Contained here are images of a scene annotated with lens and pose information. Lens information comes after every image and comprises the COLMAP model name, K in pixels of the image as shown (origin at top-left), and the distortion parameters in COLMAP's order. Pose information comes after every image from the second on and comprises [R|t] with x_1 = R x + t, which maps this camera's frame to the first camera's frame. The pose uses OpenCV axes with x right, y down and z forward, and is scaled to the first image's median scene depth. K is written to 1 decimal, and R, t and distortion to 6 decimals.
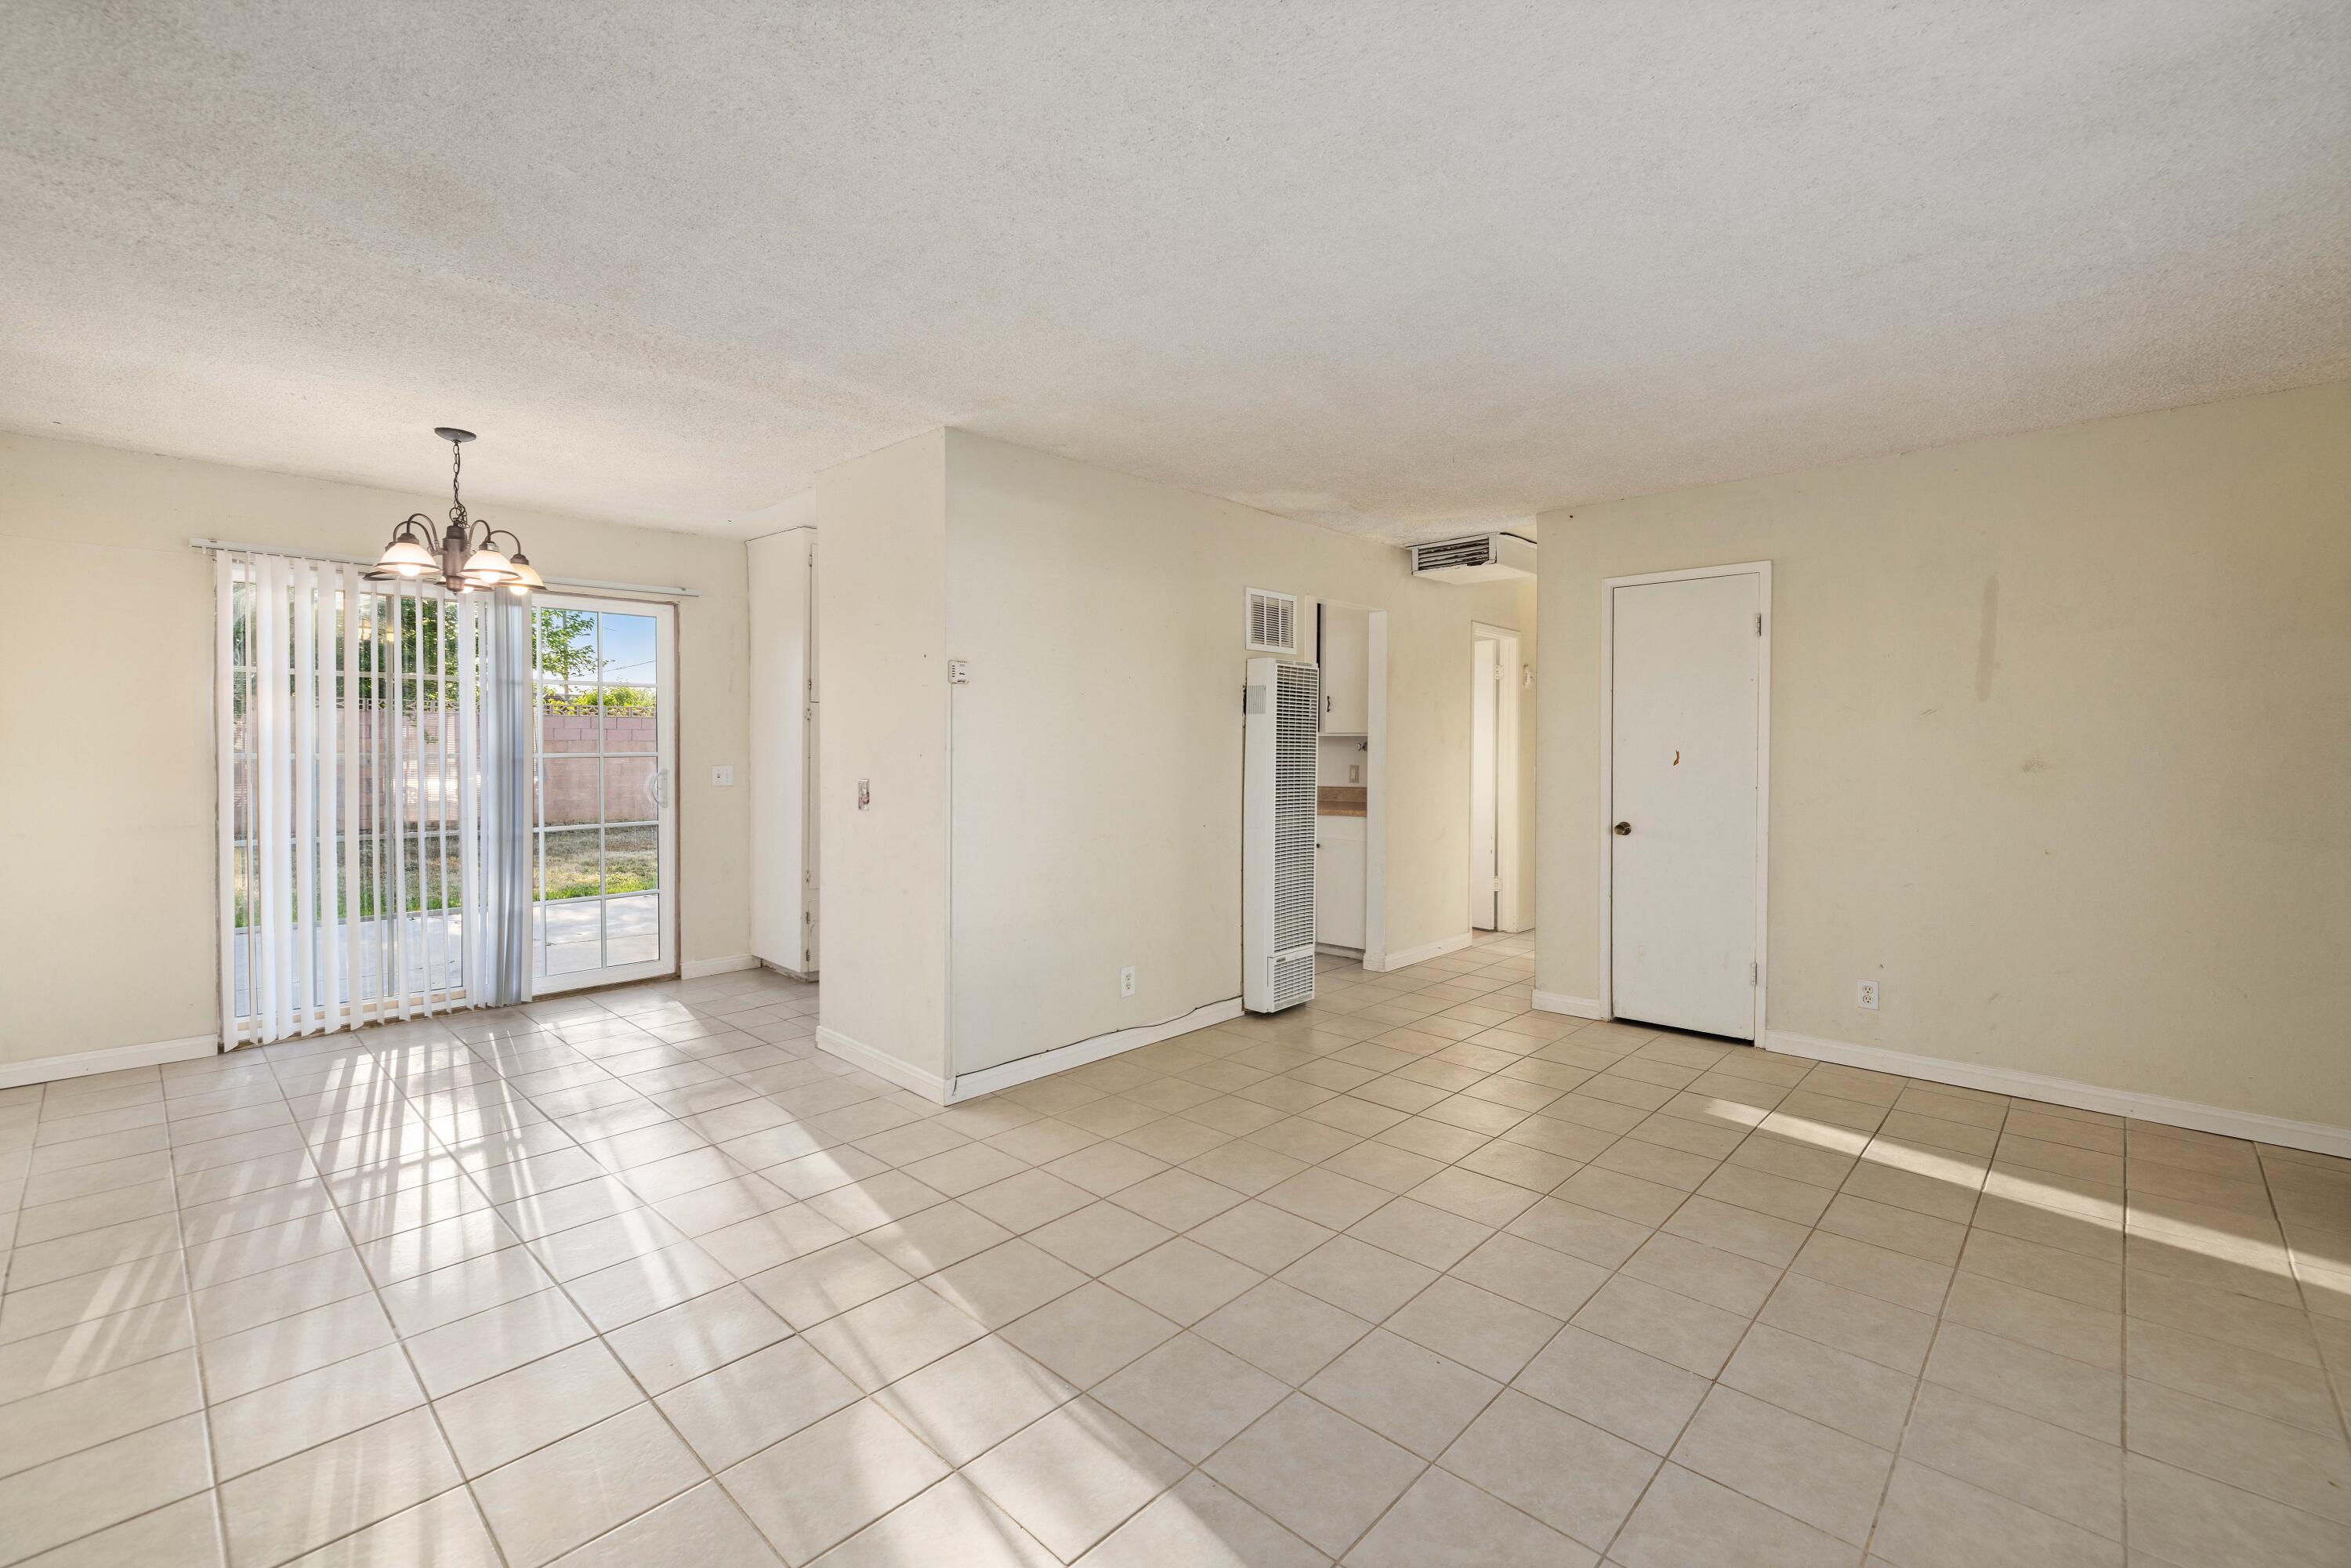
lens RADIAL K [[1002.0, 0, 1172.8], [0, 1002.0, 764.9], [0, 0, 1]] dist [-0.001822, -0.000428]
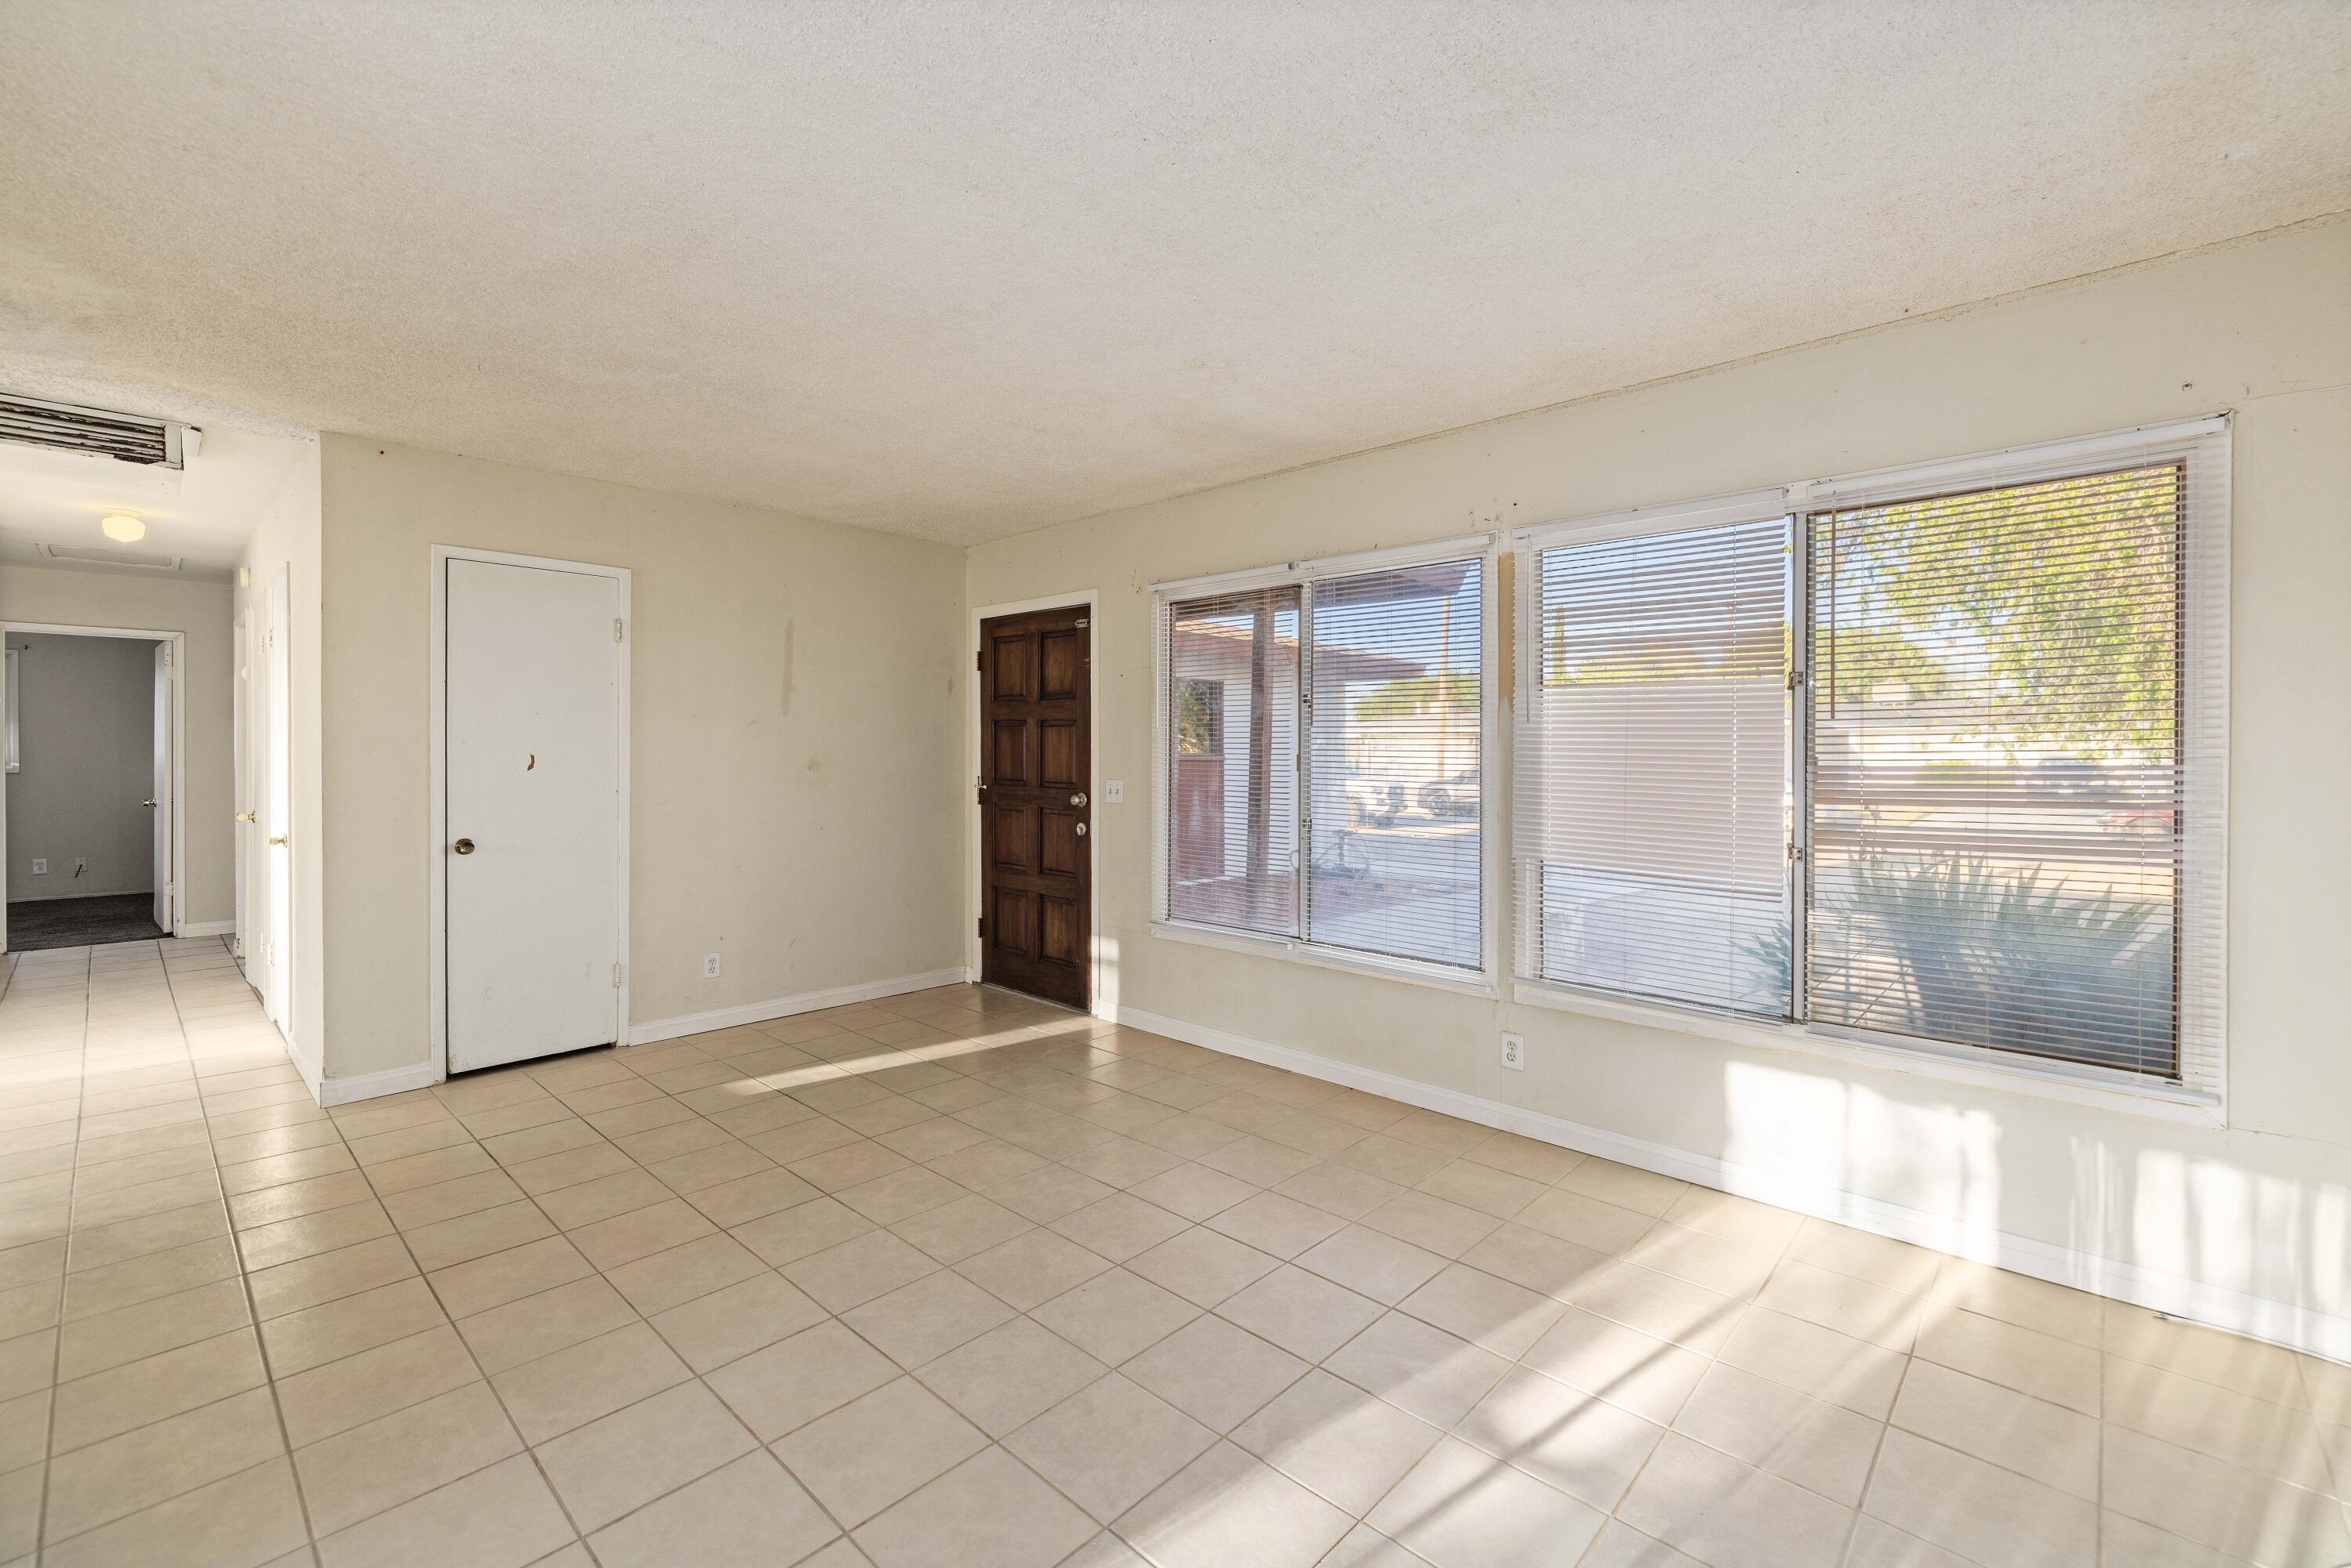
lens RADIAL K [[1002.0, 0, 1172.8], [0, 1002.0, 764.9], [0, 0, 1]] dist [-0.001822, -0.000428]
pose [[-0.010510, -0.010889, 0.999885, -0.459528], [0.013023, 0.999854, 0.011026, -0.007456], [-0.999860, 0.013137, -0.010366, 0.476008]]
